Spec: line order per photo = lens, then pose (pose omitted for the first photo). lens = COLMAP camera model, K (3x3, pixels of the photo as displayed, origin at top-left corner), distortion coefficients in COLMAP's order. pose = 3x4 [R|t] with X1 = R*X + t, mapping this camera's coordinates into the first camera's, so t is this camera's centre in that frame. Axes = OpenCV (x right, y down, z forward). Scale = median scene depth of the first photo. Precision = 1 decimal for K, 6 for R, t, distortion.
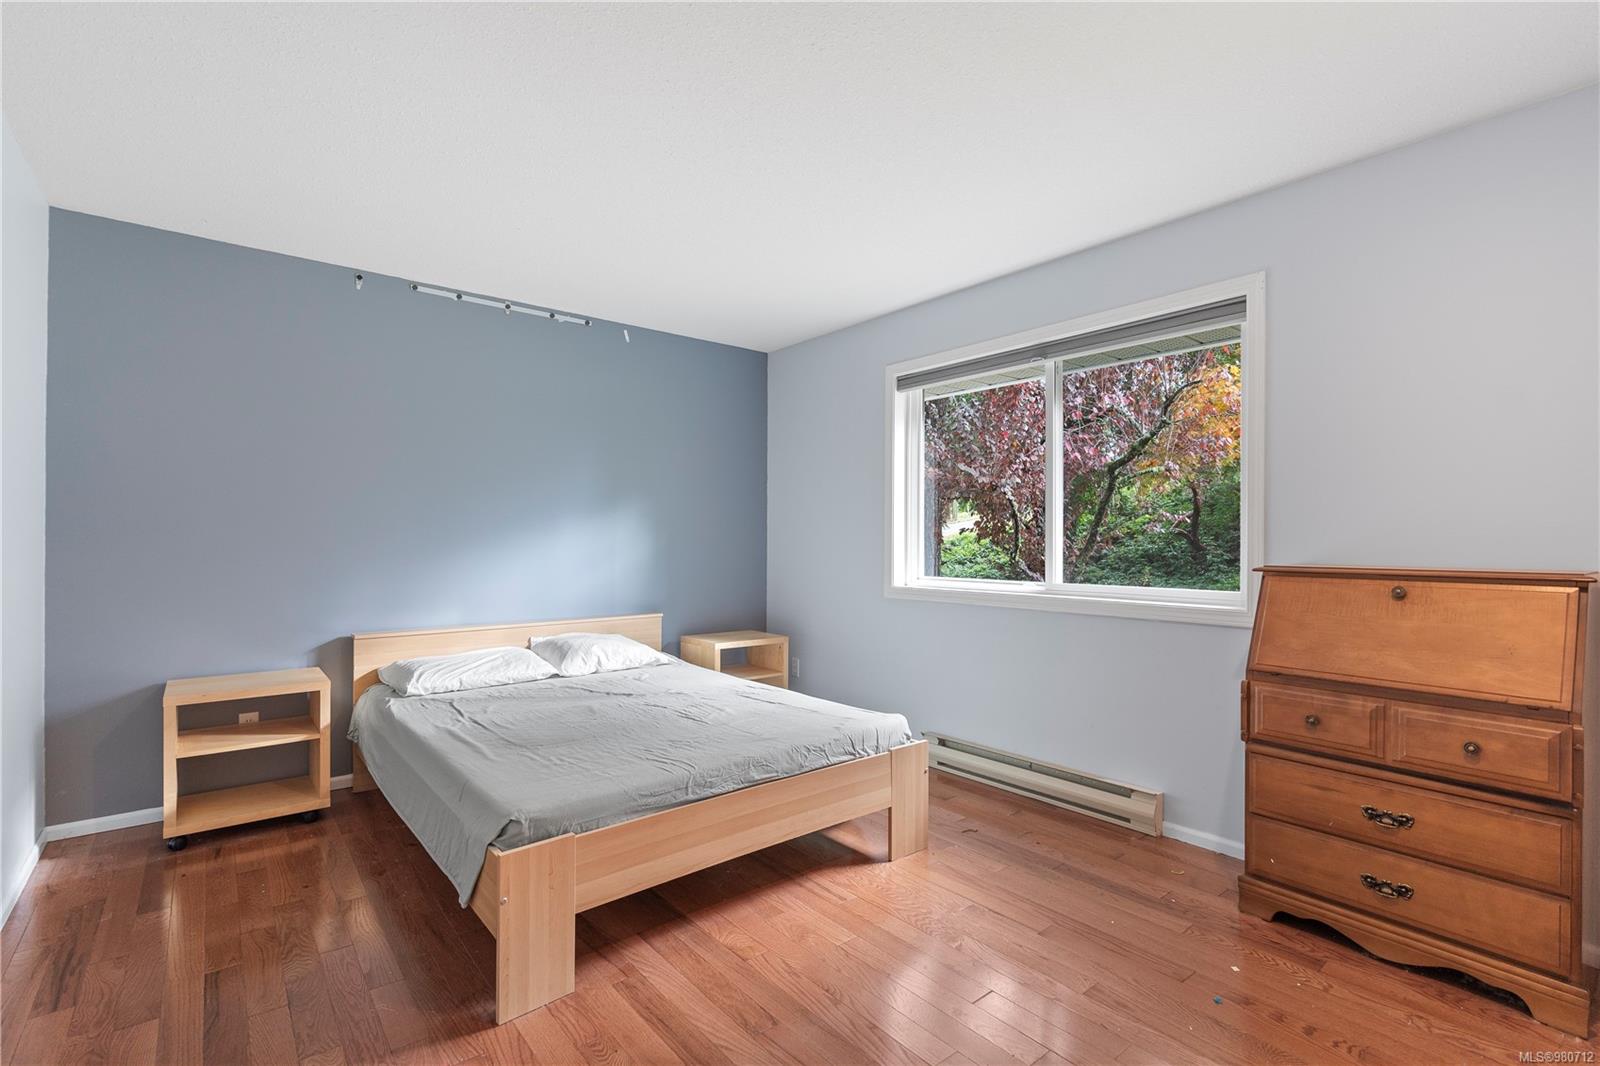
lens RADIAL K [[742.4, 0, 799.1], [0, 742.4, 532.7], [0, 0, 1]] dist [-0.009462, 0.003150]
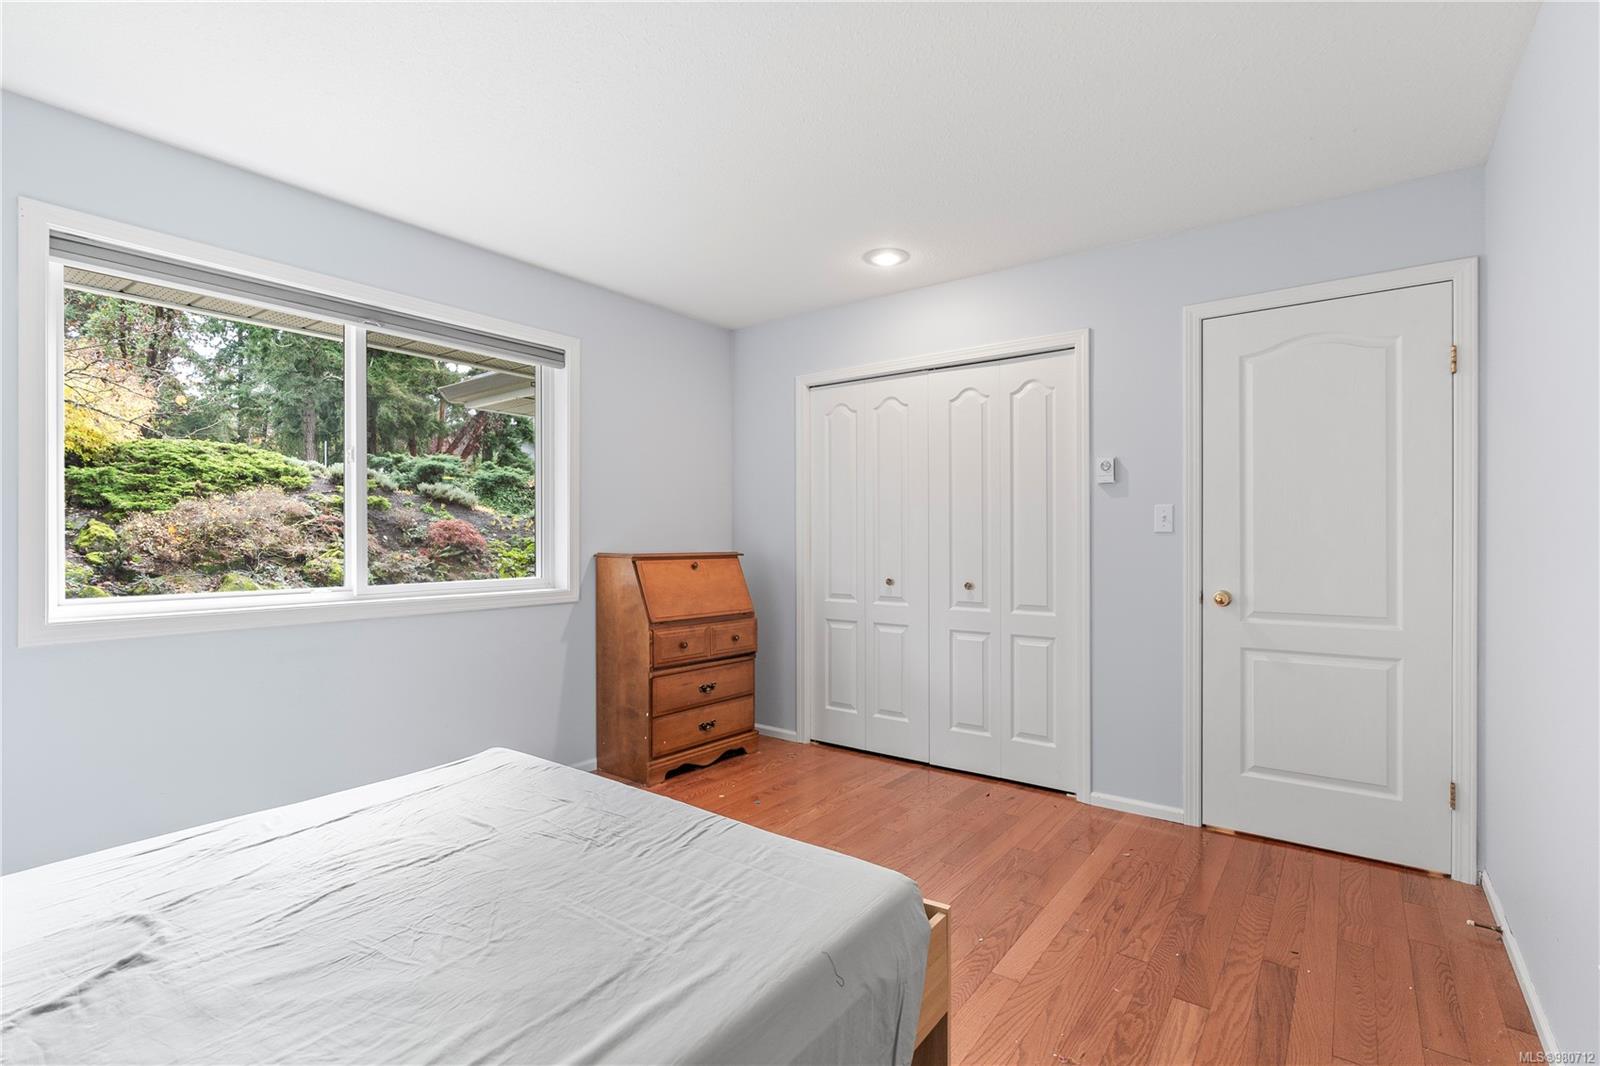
lens RADIAL K [[742.4, 0, 803.3], [0, 742.4, 535.5], [0, 0, 1]] dist [-0.009462, 0.003150]
pose [[-0.238794, -0.000771, 0.971070, -1.008485], [-0.008633, 0.999962, -0.001329, 0.007668], [-0.971032, -0.008700, -0.238792, 1.162286]]
